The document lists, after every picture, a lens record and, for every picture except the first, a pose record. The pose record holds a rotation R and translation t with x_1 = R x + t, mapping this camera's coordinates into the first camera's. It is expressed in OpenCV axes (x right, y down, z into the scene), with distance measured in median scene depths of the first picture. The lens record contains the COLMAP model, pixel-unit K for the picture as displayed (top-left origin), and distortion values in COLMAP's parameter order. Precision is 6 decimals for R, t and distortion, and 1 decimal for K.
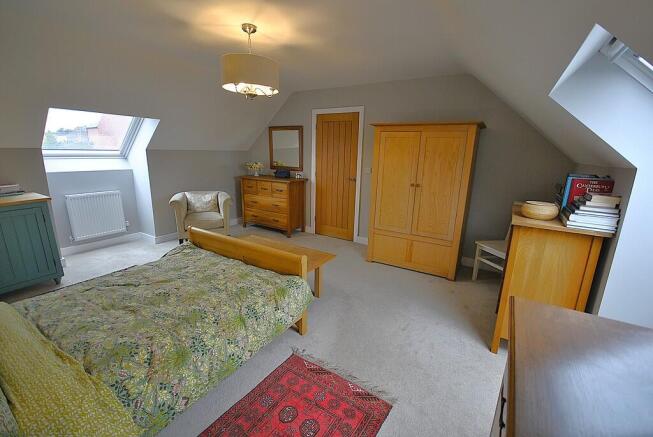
lens RADIAL K [[287.8, 0, 326.7], [0, 287.8, 217.5], [0, 0, 1]] dist [-0.002826, -0.001124]
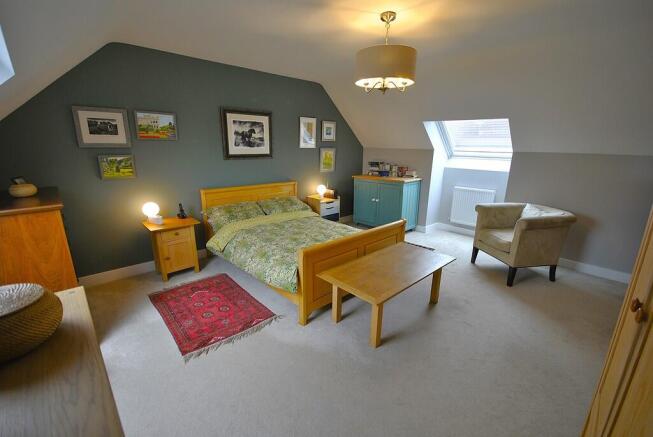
lens RADIAL K [[287.8, 0, 327.2], [0, 287.8, 221.8], [0, 0, 1]] dist [-0.002826, -0.001124]
pose [[-0.244911, 0.237184, -0.940086, 0.903717], [-0.251596, 0.920852, 0.297877, -0.311524], [0.936332, 0.309475, -0.165852, 1.332205]]
